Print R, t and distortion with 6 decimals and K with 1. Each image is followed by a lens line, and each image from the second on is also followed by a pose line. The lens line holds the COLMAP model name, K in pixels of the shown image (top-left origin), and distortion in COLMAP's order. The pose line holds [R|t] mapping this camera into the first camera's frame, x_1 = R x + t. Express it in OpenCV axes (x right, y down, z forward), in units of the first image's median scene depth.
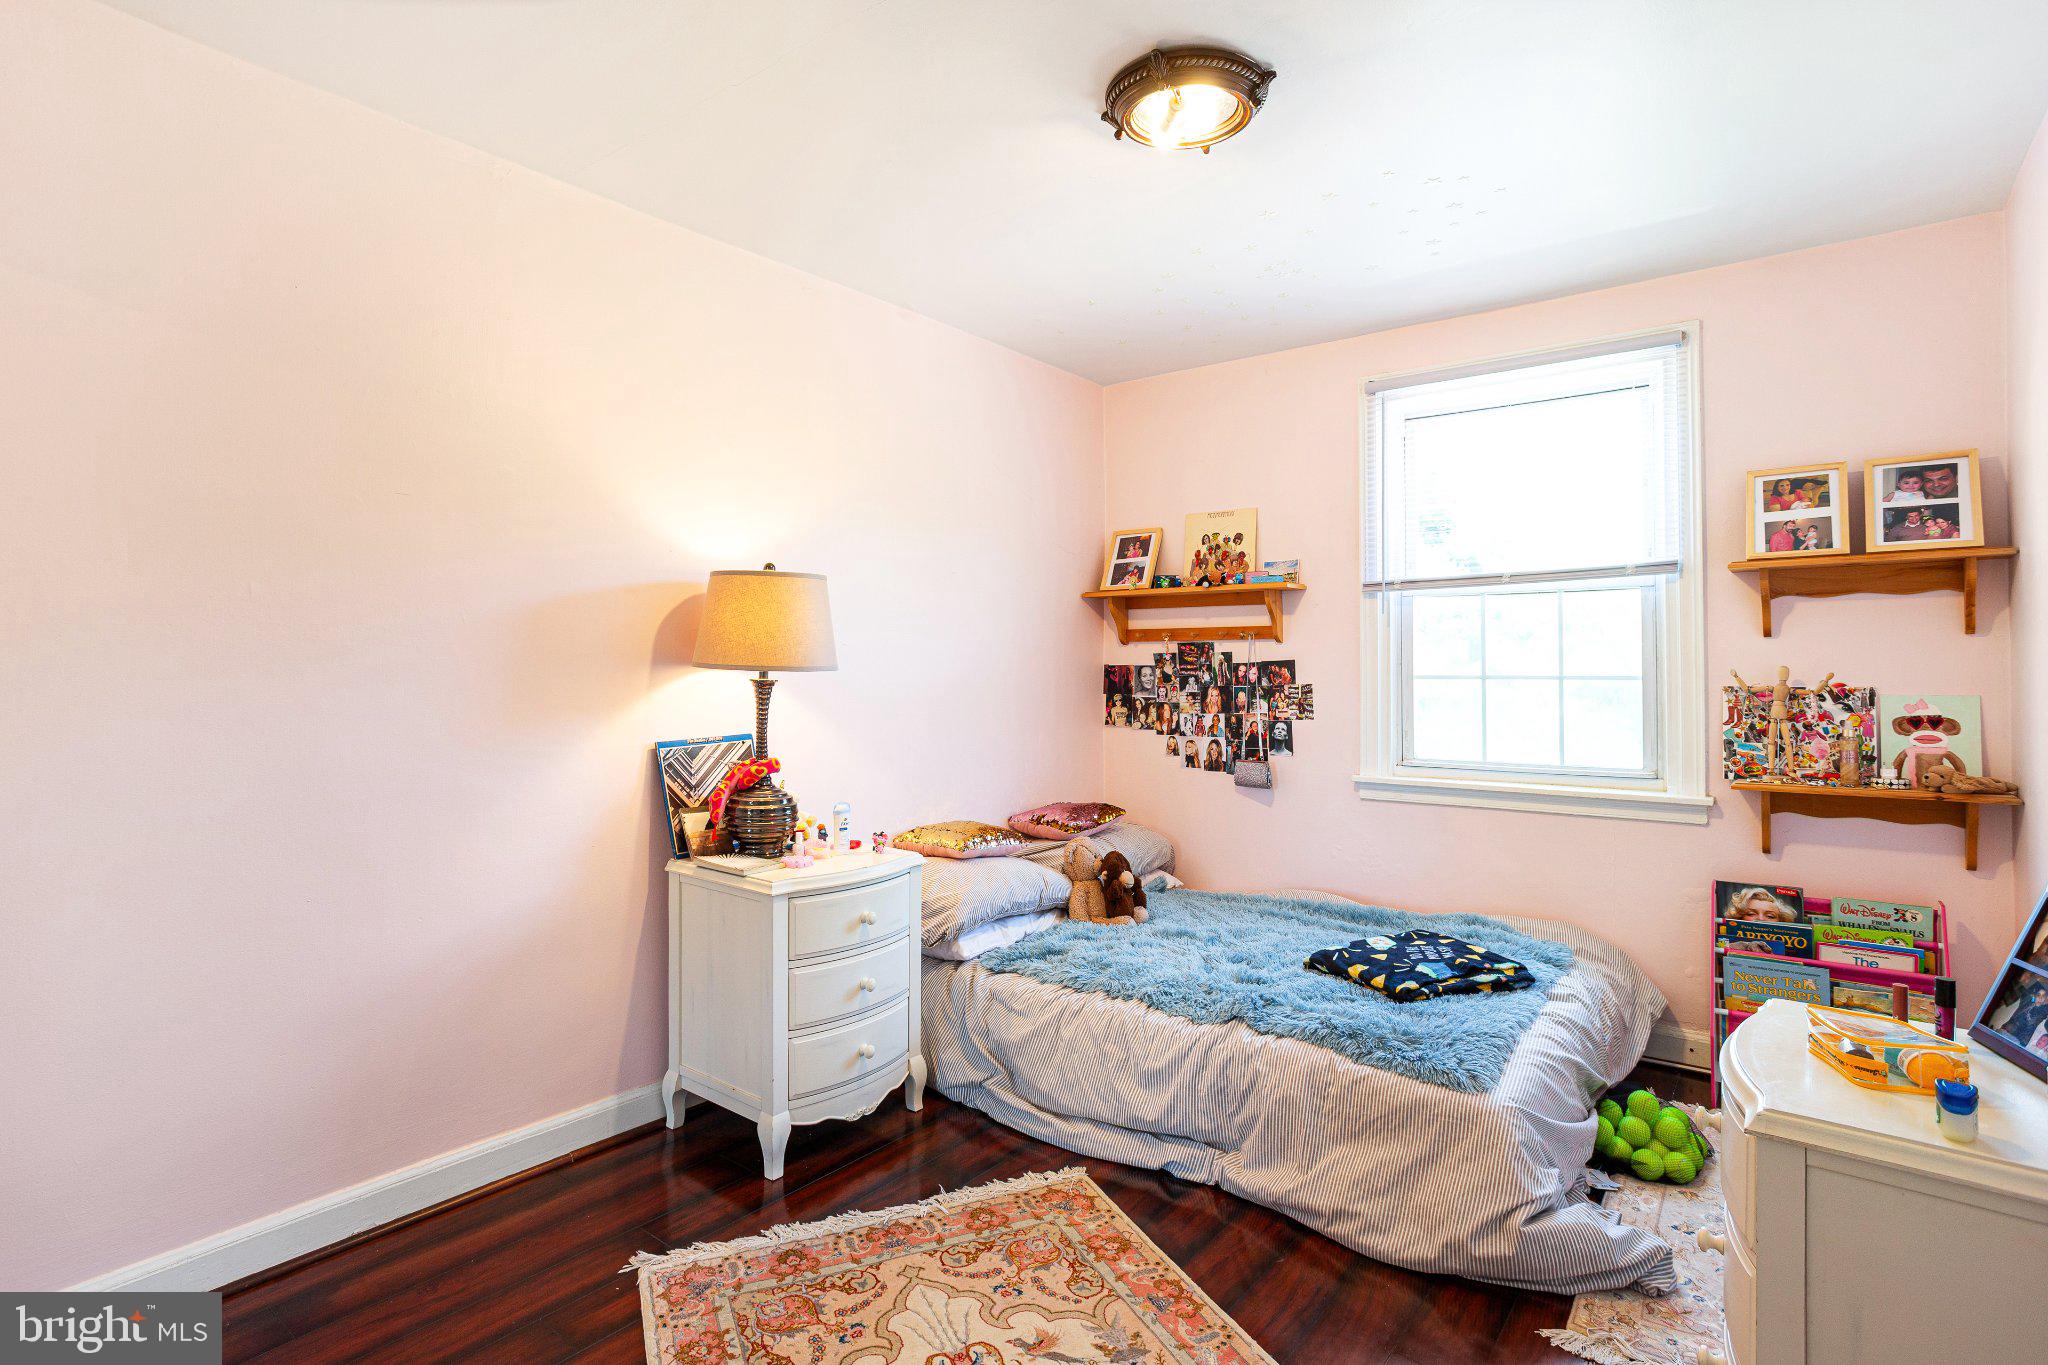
lens RADIAL K [[1028.6, 0, 1021.7], [0, 1028.6, 667.3], [0, 0, 1]] dist [-0.019311, 0.005554]
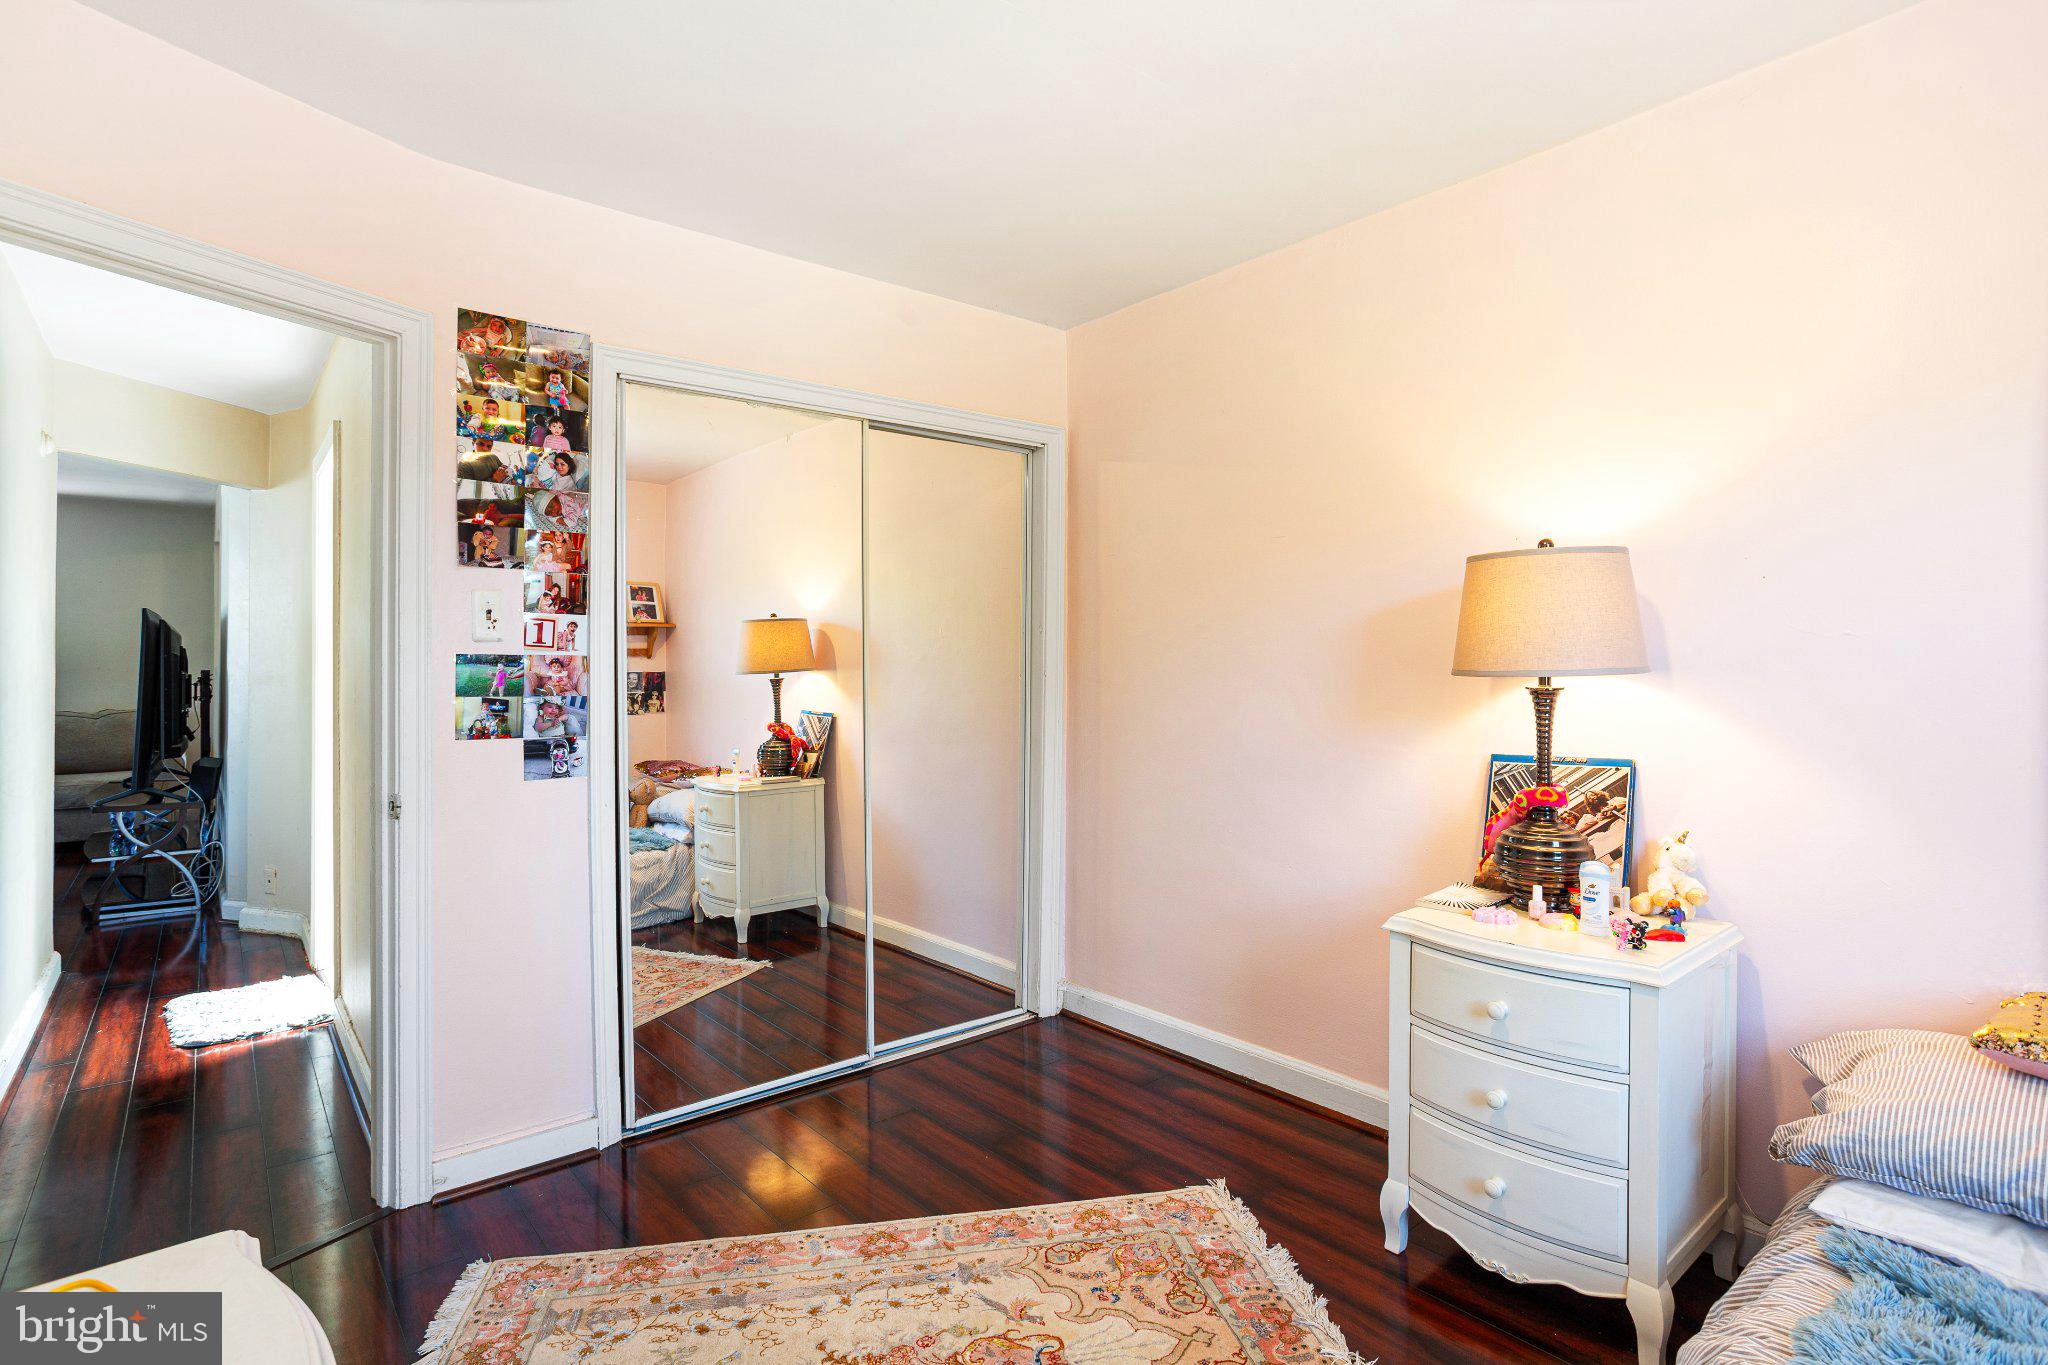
lens RADIAL K [[1028.6, 0, 1024.7], [0, 1028.6, 681.5], [0, 0, 1]] dist [-0.019311, 0.005554]
pose [[-0.212588, 0.010858, -0.977082, 0.721707], [-0.000123, 0.999938, 0.011138, -0.001532], [0.977142, 0.002488, -0.212573, 0.926994]]
